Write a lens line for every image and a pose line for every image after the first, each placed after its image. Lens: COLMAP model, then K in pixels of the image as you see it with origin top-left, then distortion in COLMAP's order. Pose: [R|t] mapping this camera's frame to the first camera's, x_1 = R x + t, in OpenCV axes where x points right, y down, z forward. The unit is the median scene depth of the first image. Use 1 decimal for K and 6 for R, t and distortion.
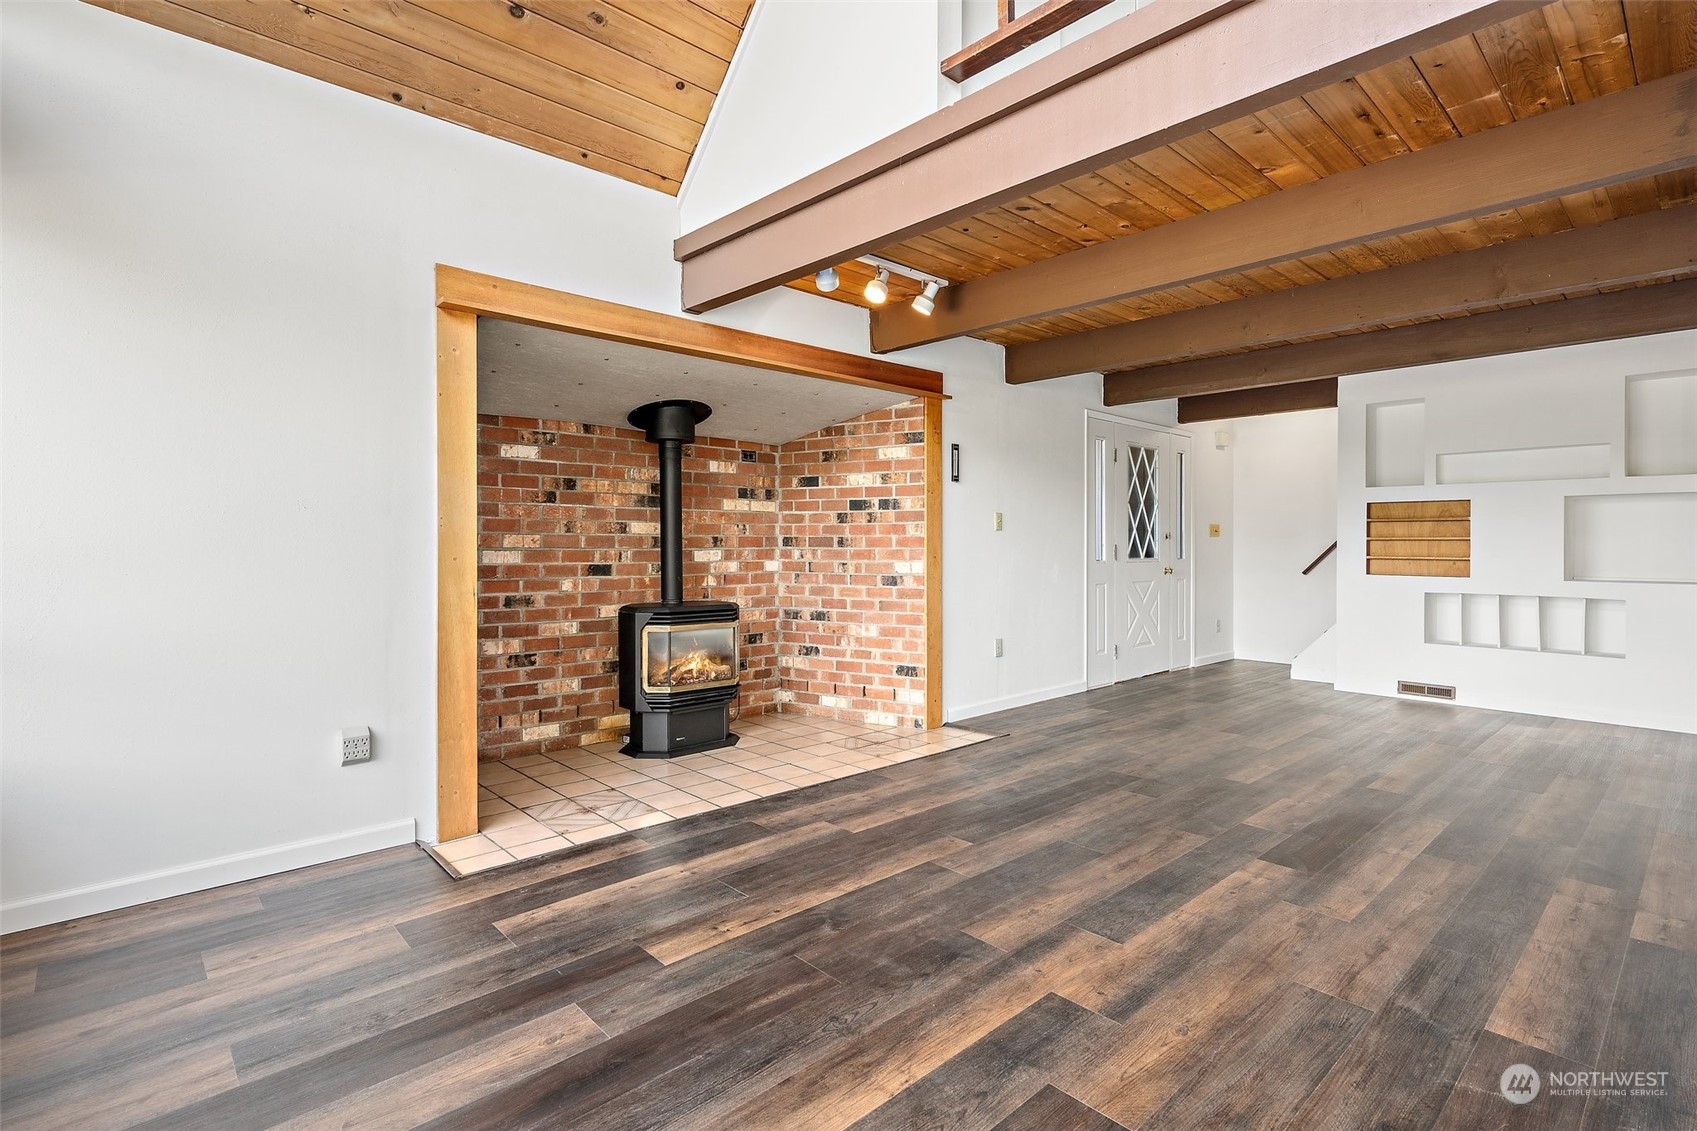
lens RADIAL K [[841.9, 0, 869.8], [0, 841.9, 545.3], [0, 0, 1]] dist [-0.000136, 0.000094]
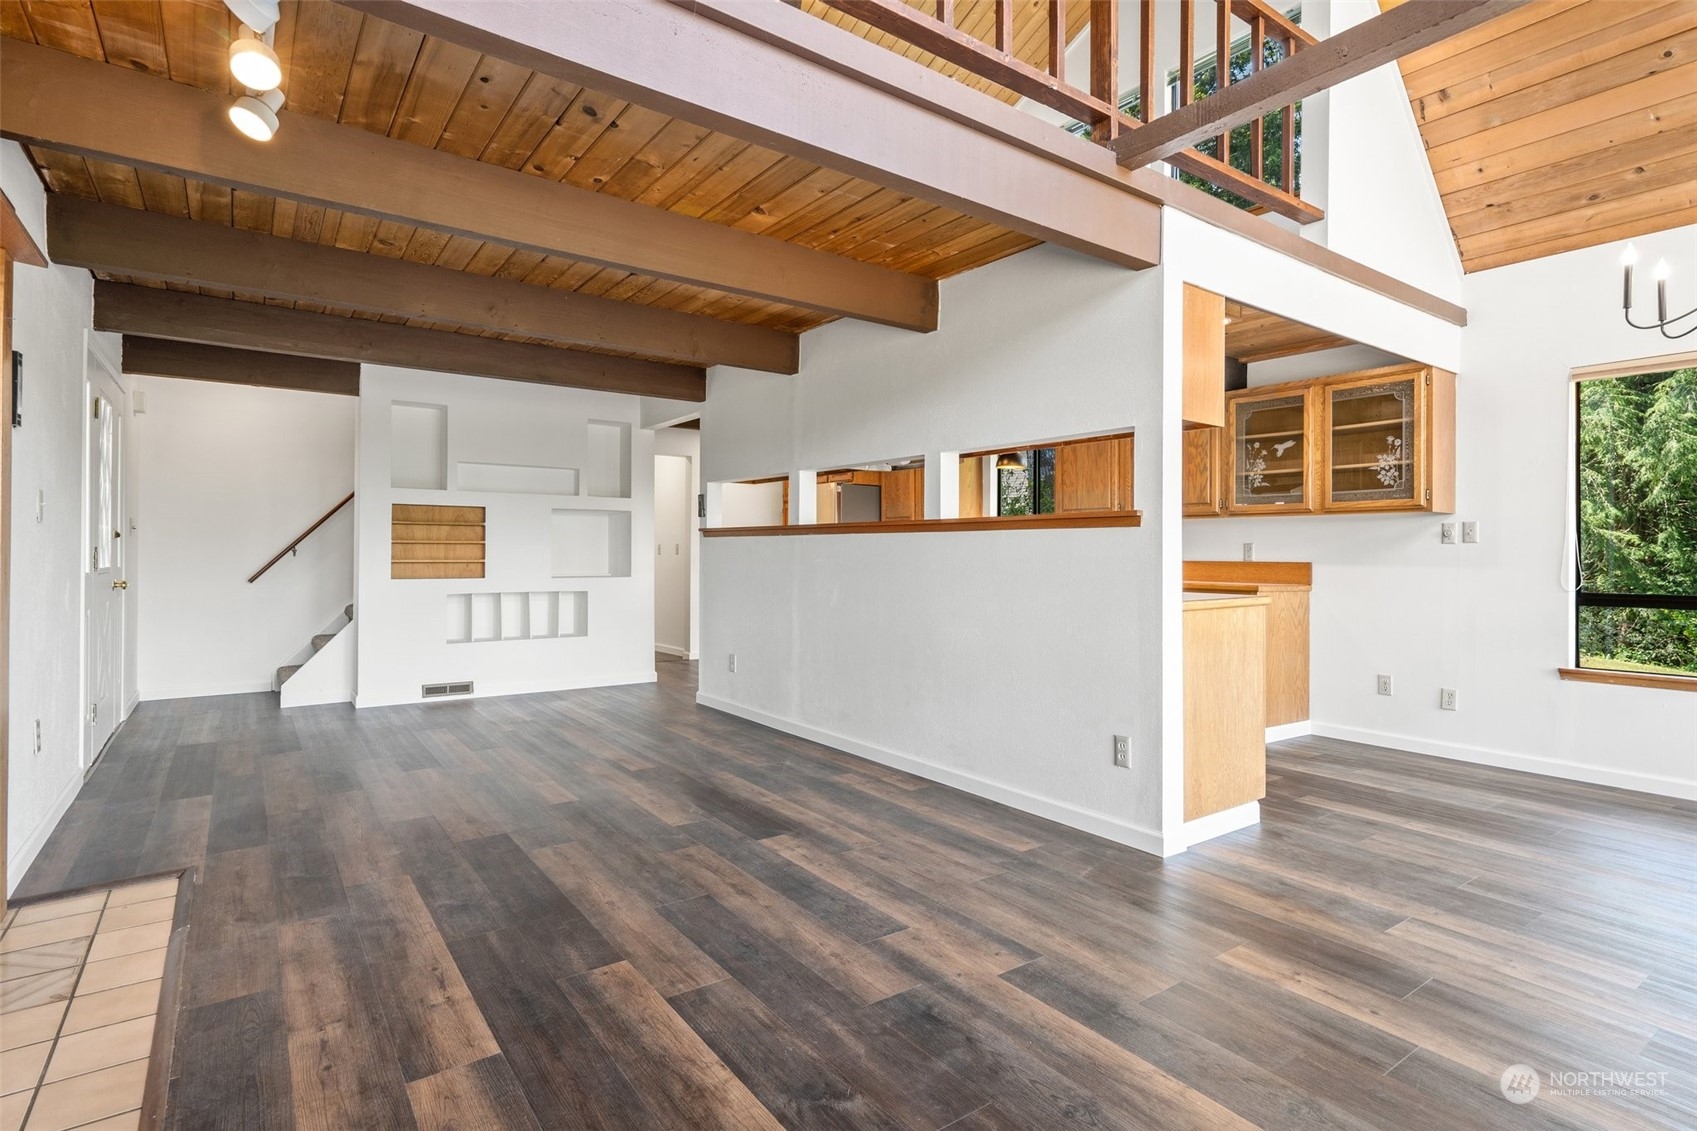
lens RADIAL K [[841.9, 0, 869.8], [0, 841.9, 545.3], [0, 0, 1]] dist [-0.000136, 0.000094]
pose [[0.110466, 0.004234, 0.993871, -0.548594], [-0.004872, 0.999981, -0.003718, -0.005087], [-0.993868, -0.004431, 0.110484, 0.666066]]
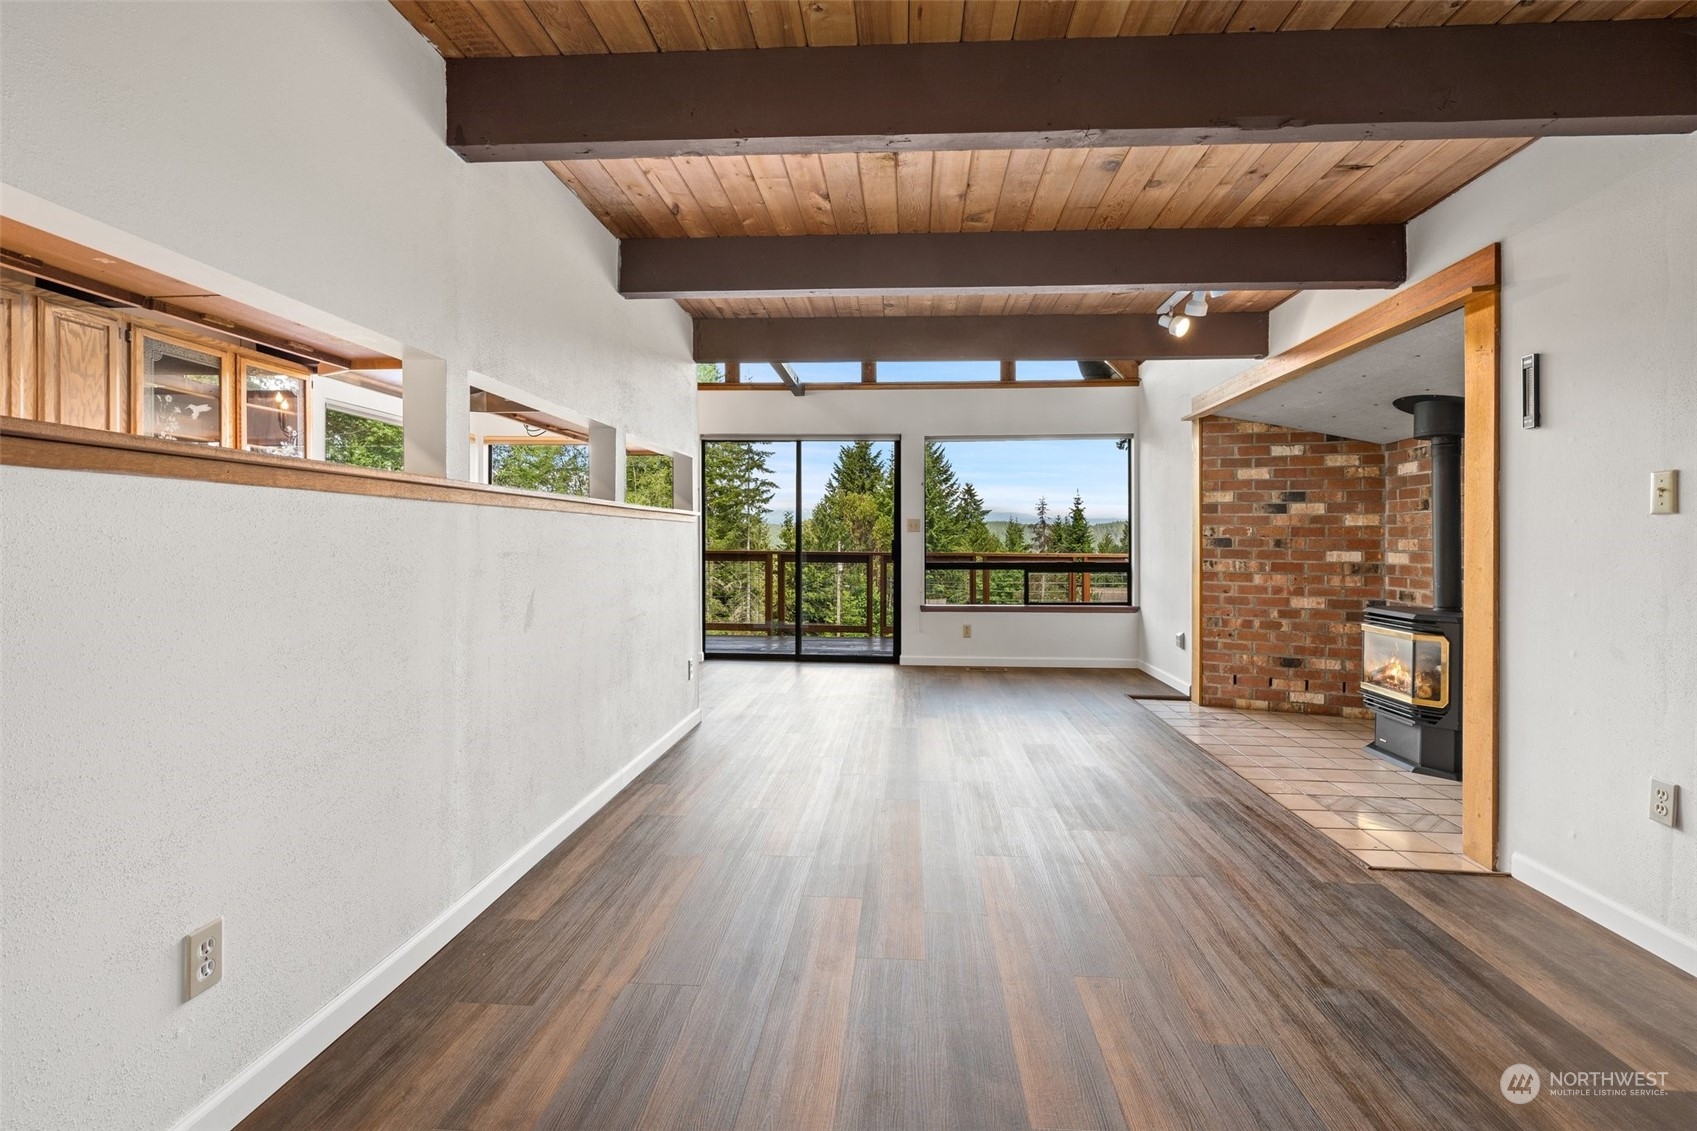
lens RADIAL K [[776.6, 0, 854.8], [0, 776.6, 543.8], [0, 0, 1]] dist [-0.000650, -0.000033]
pose [[-0.729243, -0.007585, -0.684213, 1.166173], [-0.010514, 0.999945, 0.000121, 0.002091], [0.684174, 0.007282, -0.729283, 1.669094]]
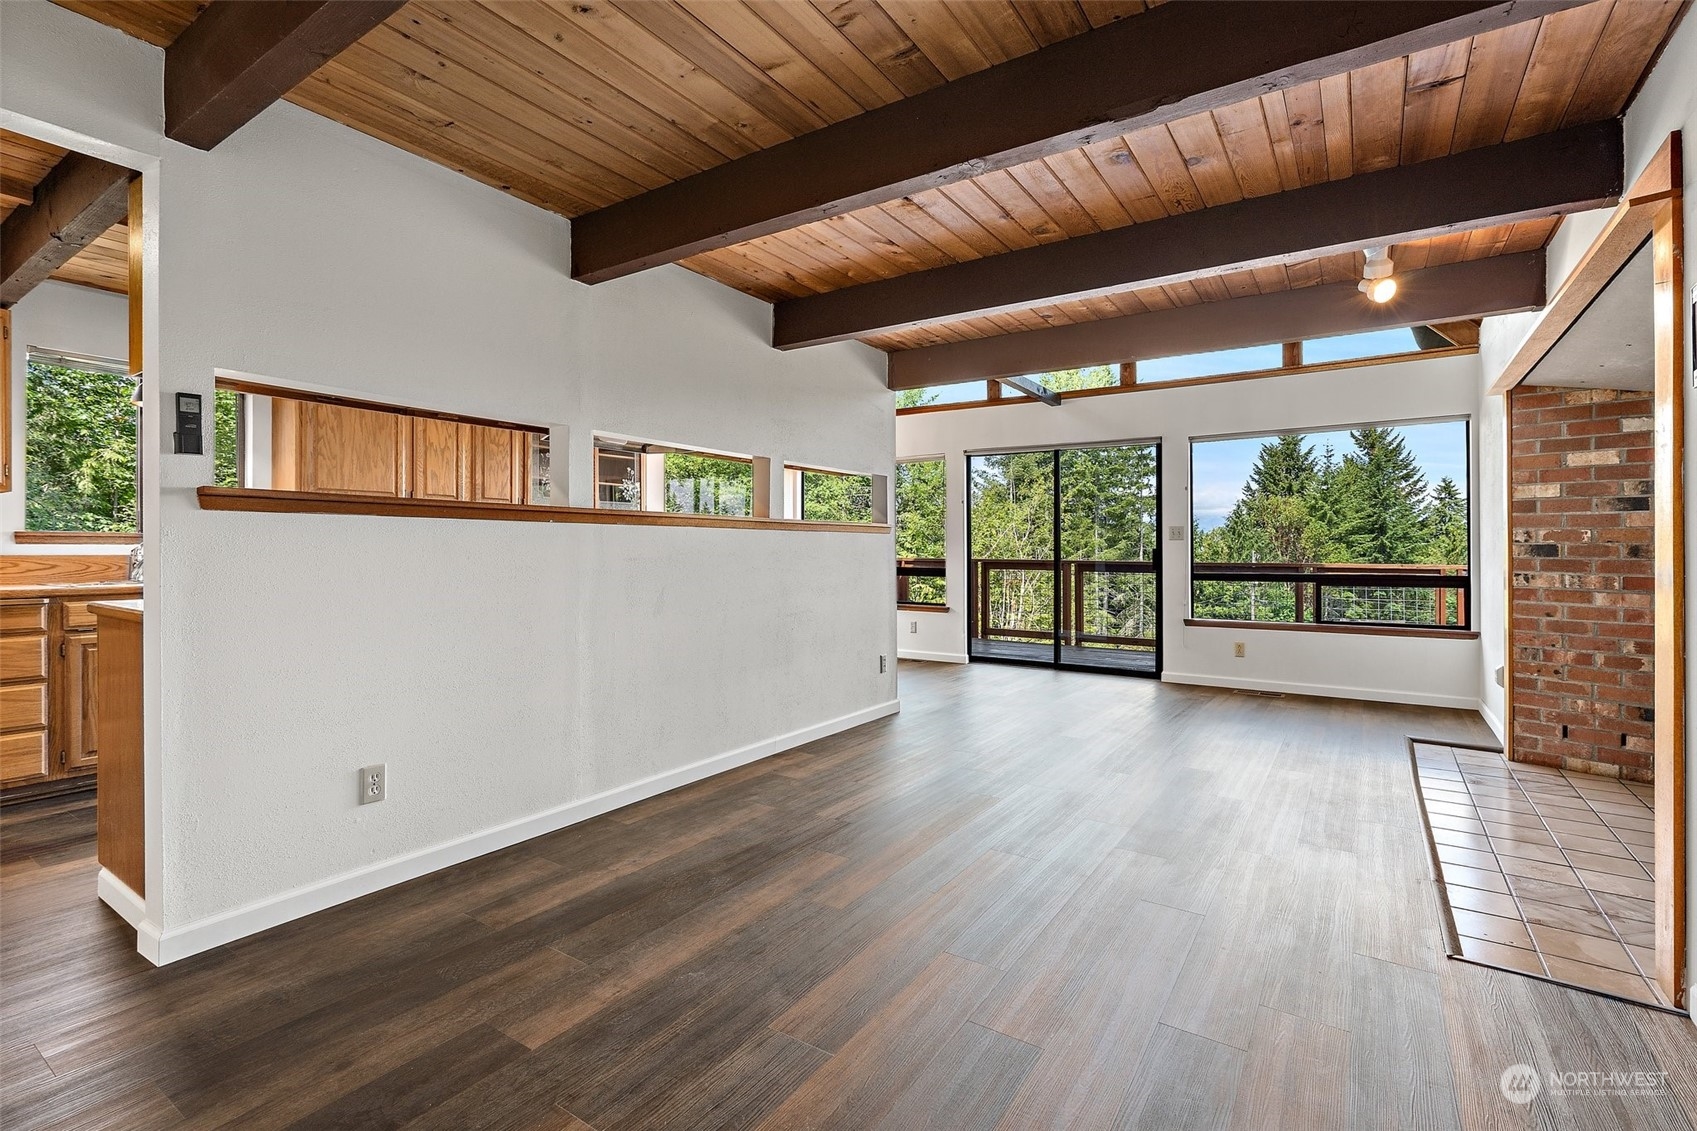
lens RADIAL K [[773.5, 0, 853.2], [0, 773.5, 550.8], [0, 0, 1]] dist [-0.000537, 0.000067]
pose [[-0.972821, -0.008563, -0.231400, 0.852617], [-0.009104, 0.999958, 0.001269, 0.000628], [0.231380, 0.003341, -0.972858, 1.960389]]
